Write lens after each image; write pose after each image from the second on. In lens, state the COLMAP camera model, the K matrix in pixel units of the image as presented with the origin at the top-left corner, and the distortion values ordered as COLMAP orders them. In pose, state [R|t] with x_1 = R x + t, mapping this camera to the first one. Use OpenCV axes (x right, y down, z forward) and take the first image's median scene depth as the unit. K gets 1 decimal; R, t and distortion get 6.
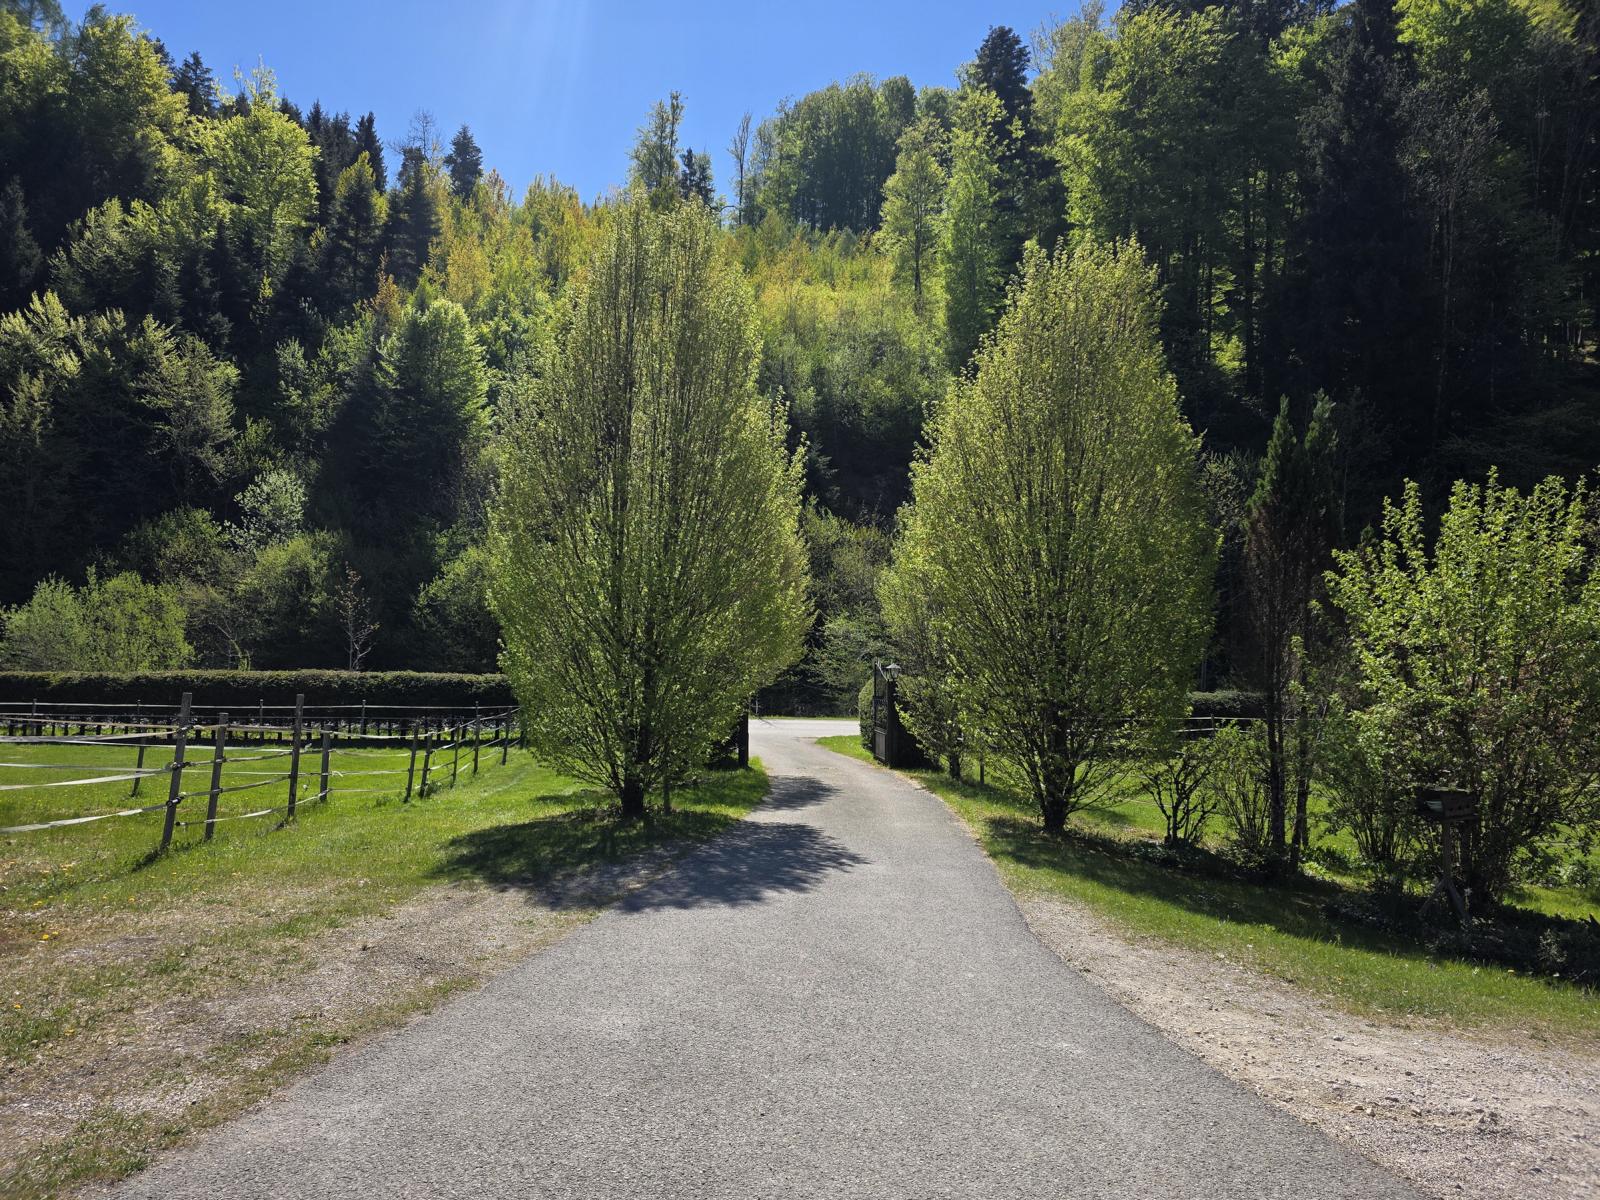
lens RADIAL K [[1071.4, 0, 783.0], [0, 1071.4, 603.9], [0, 0, 1]] dist [0.048366, -0.034596]
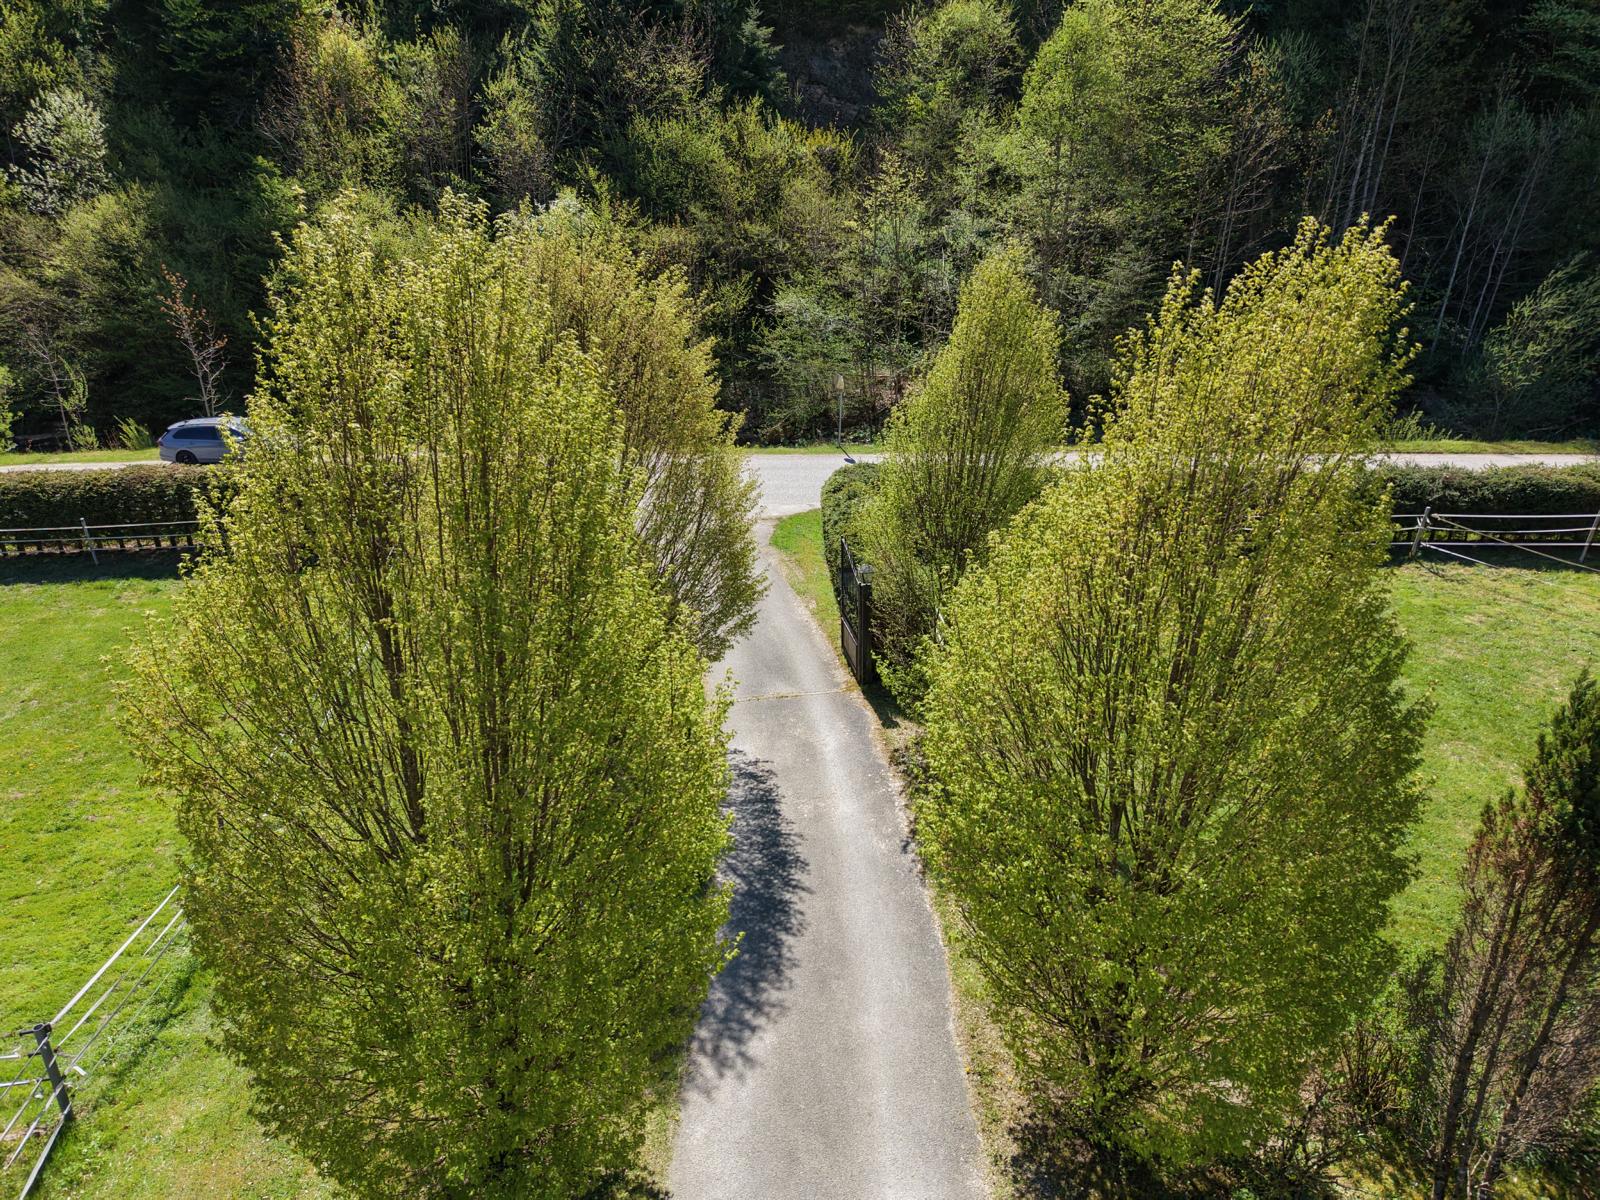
lens RADIAL K [[1075.7, 0, 800.6], [0, 1075.7, 611.2], [0, 0, 1]] dist [-0.002120, -0.003997]
pose [[0.997366, -0.055607, 0.046579, 0.002771], [0.031108, 0.907977, 0.417864, -0.072397], [-0.065528, -0.415315, 0.907315, 0.097857]]
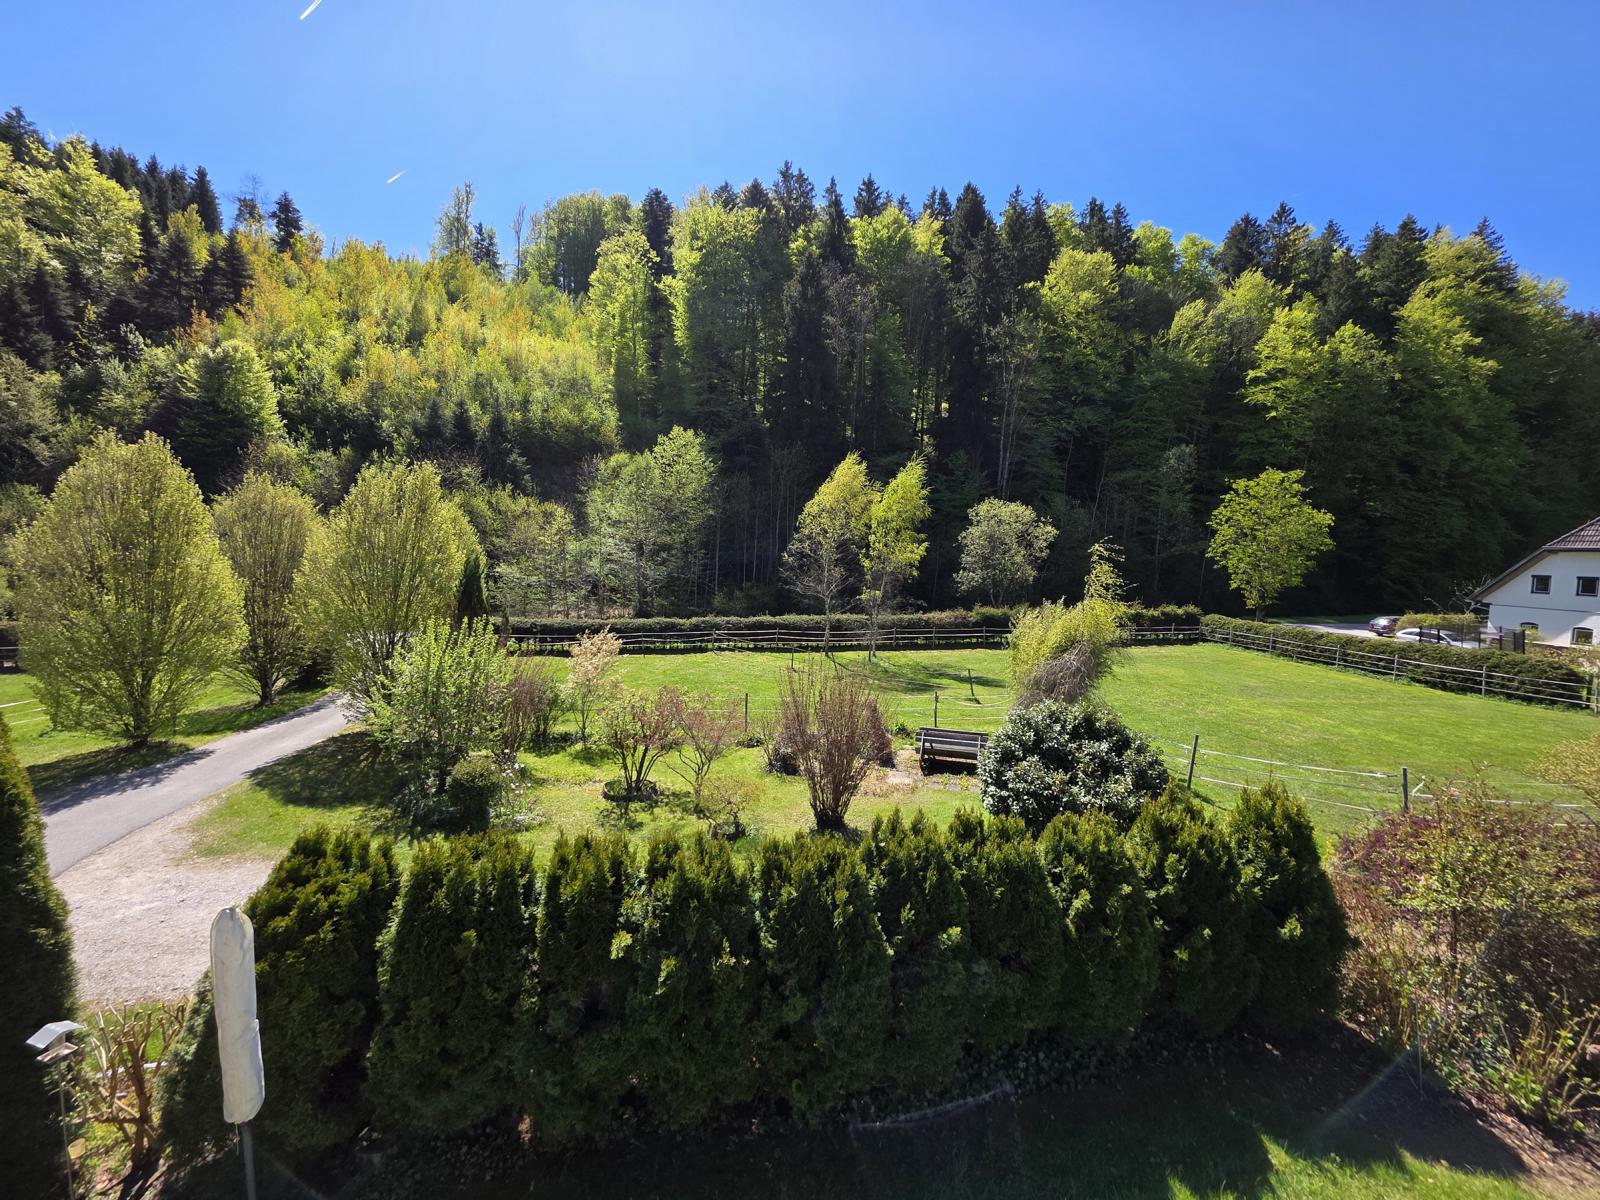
lens RADIAL K [[636.2, 0, 795.0], [0, 636.2, 592.3], [0, 0, 1]] dist [-0.000306, 0.000402]
pose [[0.950893, -0.027358, 0.308309, 0.122732], [-0.008634, 0.993354, 0.114775, -0.042431], [-0.309400, -0.111801, 0.944337, -0.085237]]
